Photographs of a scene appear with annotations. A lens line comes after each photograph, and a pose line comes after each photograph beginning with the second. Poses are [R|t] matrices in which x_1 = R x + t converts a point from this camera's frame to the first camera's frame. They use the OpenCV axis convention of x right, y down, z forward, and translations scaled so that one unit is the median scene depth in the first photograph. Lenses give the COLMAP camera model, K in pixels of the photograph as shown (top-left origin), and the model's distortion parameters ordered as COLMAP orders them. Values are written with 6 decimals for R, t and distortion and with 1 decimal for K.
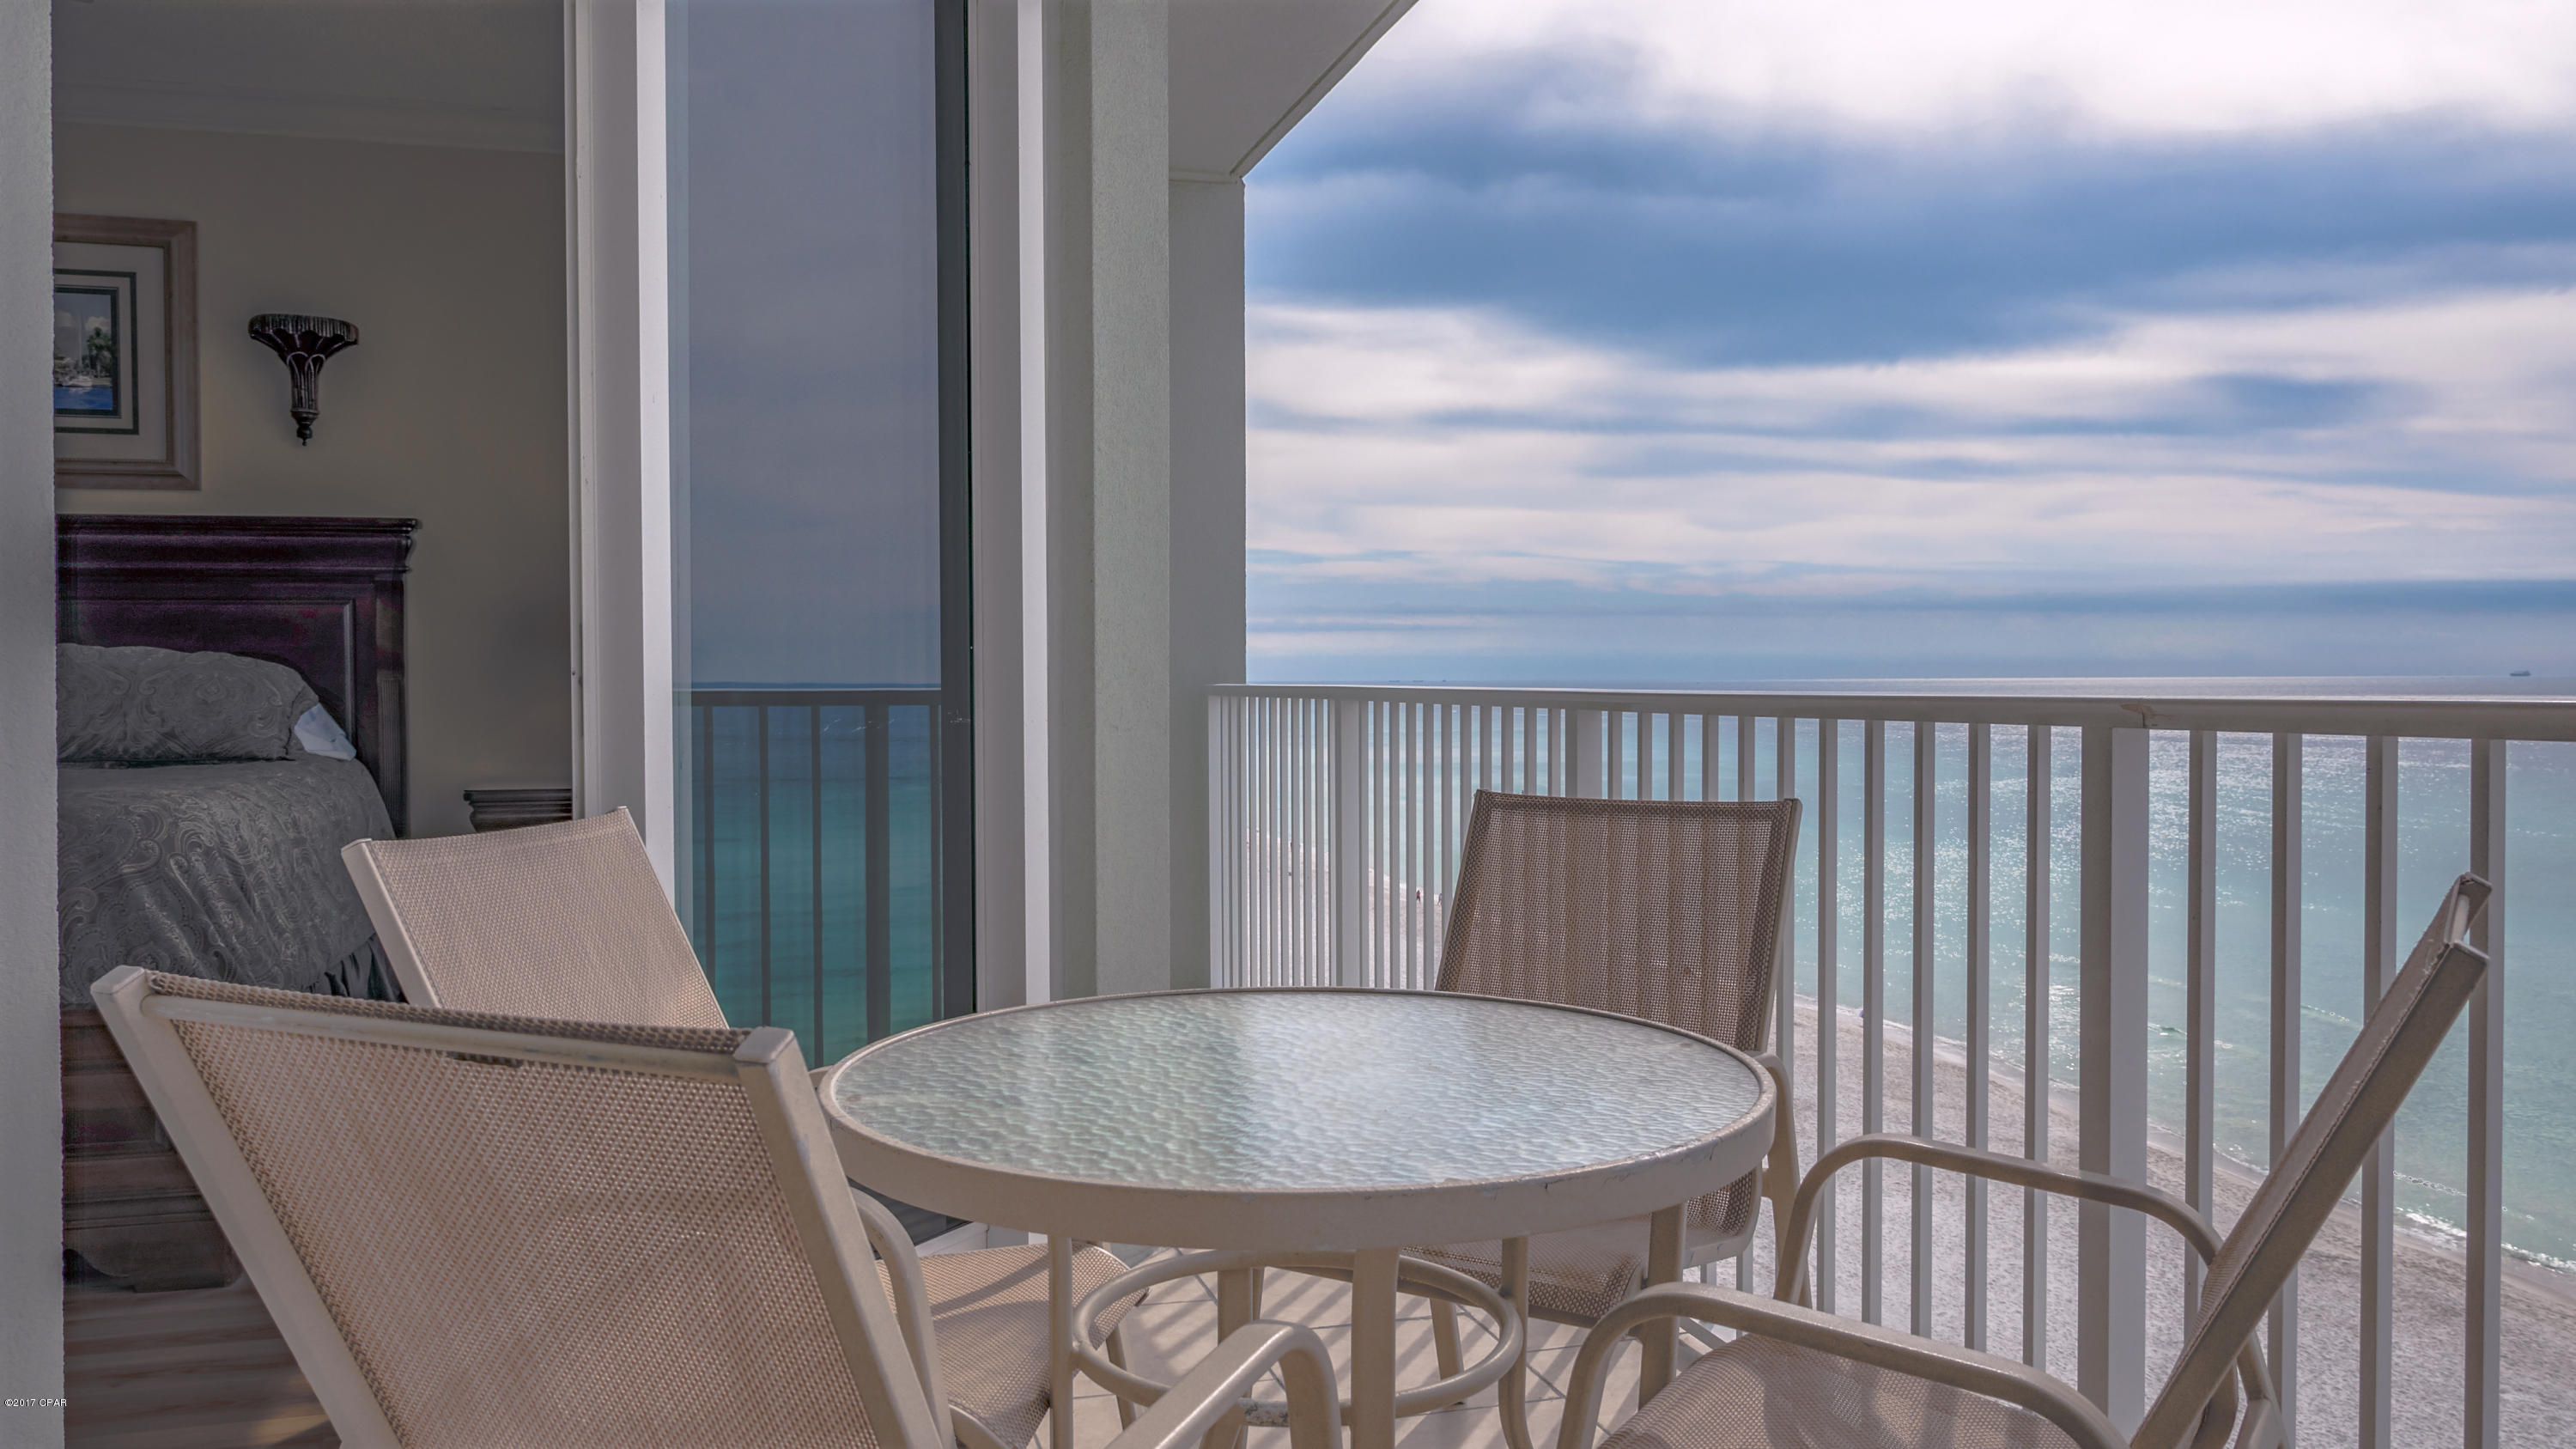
lens RADIAL K [[1930.8, 0, 1295.1], [0, 1930.8, 721.0], [0, 0, 1]] dist [-0.006737, 0.000438]
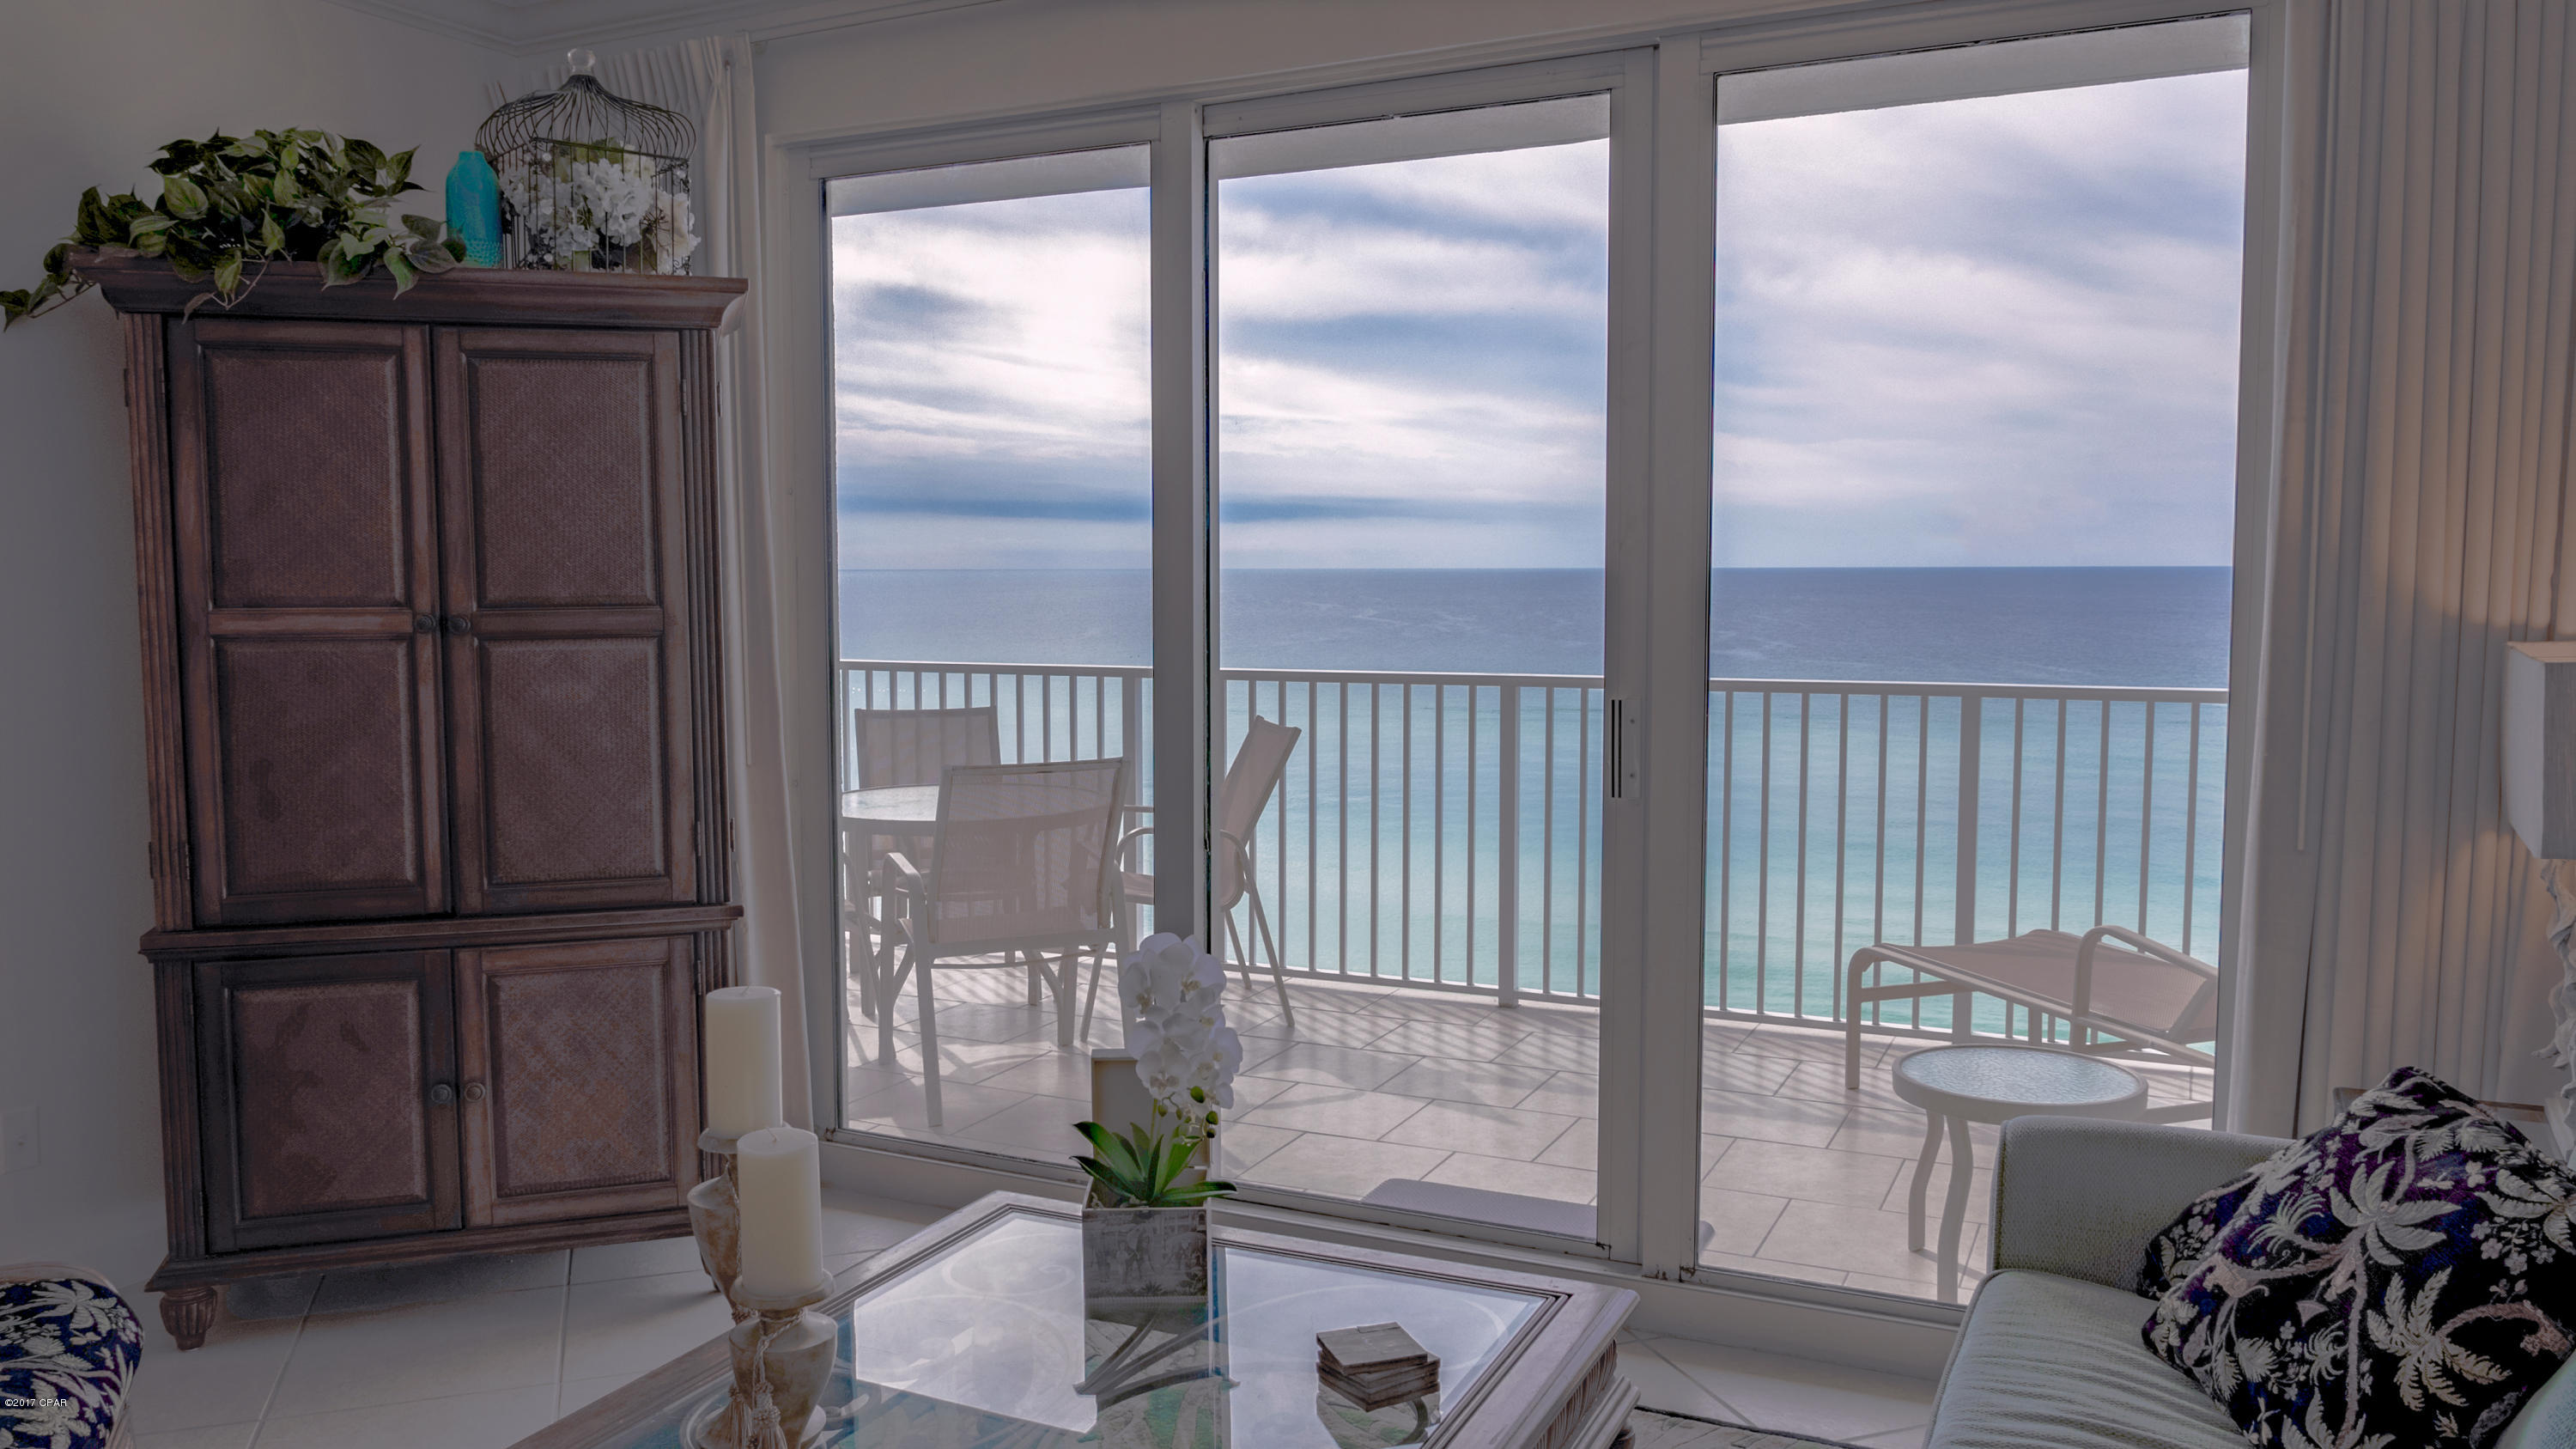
lens RADIAL K [[1884.7, 0, 1285.3], [0, 1884.7, 714.4], [0, 0, 1]] dist [-0.012257, -0.002664]
pose [[0.651943, -0.059860, 0.755901, -0.711647], [0.012938, 0.997612, 0.067843, -0.058497], [-0.758157, -0.034450, 0.651161, -0.472431]]
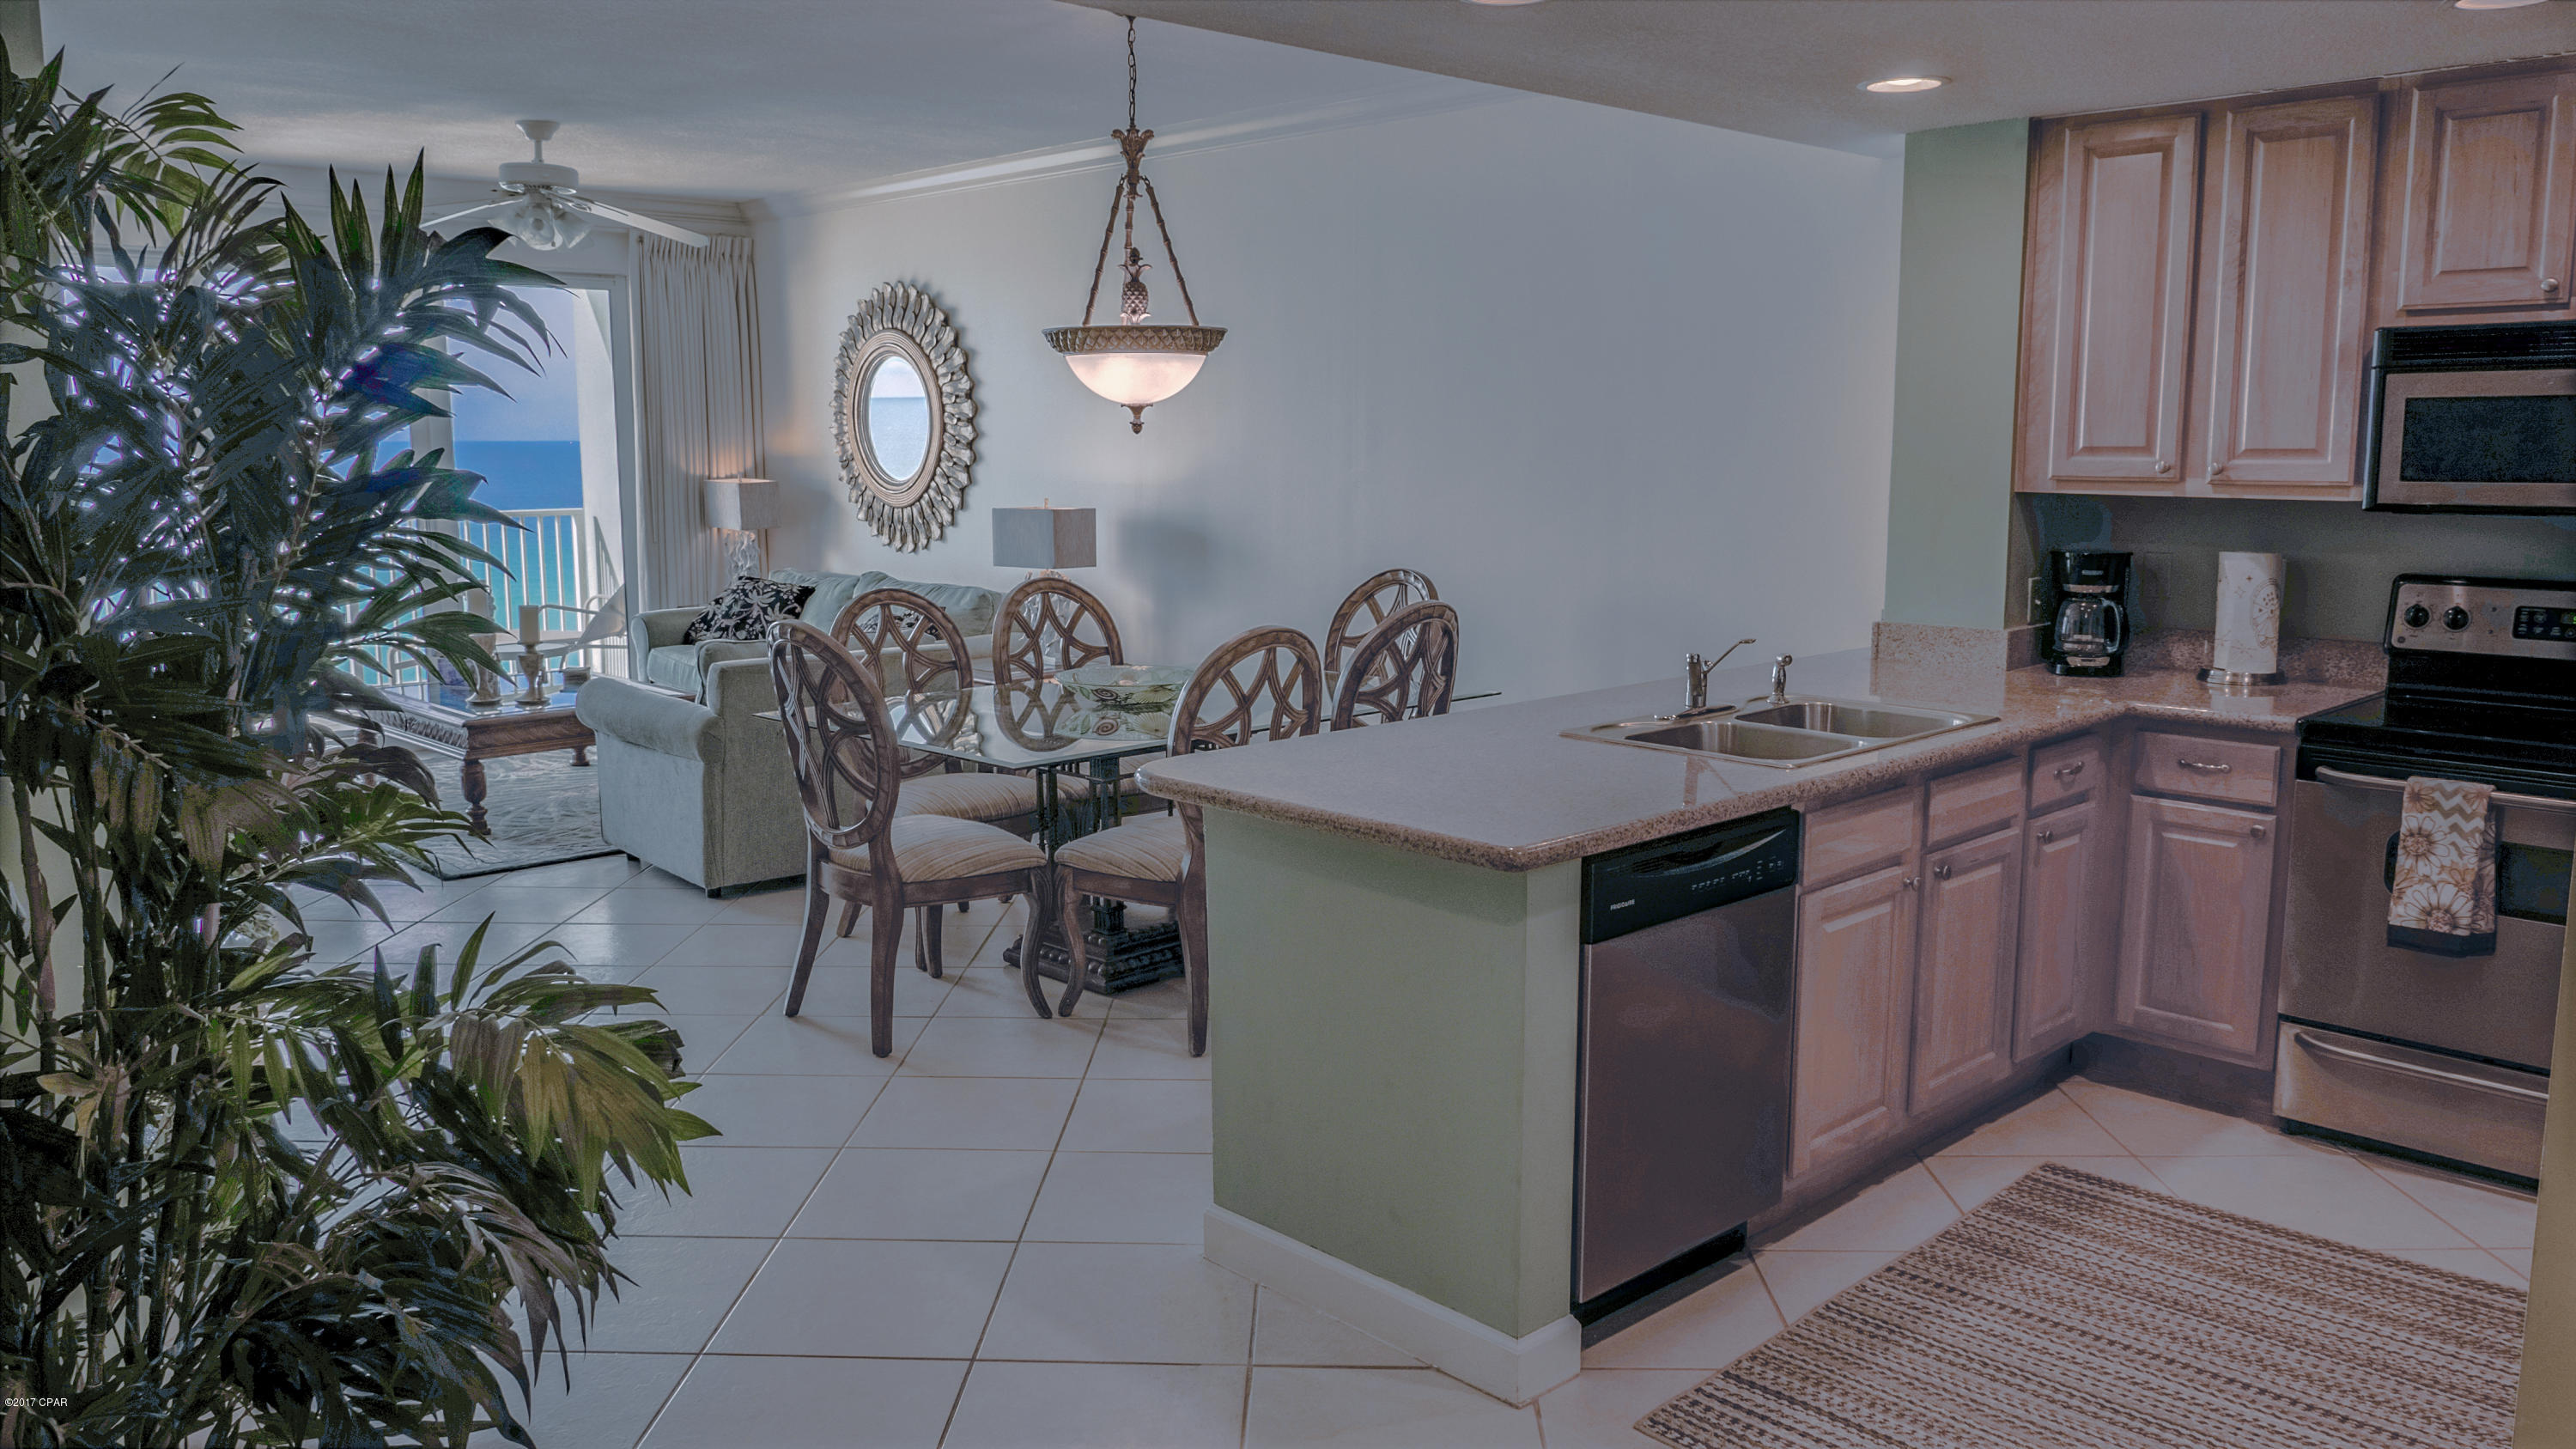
lens RADIAL K [[1864.8, 0, 1288.0], [0, 1864.8, 724.5], [0, 0, 1]] dist [-0.015034, -0.000786]
pose [[-0.482749, -0.133965, 0.865452, -2.011067], [0.012241, 0.987102, 0.159623, -0.087241], [-0.875673, 0.087651, -0.474883, -0.012023]]
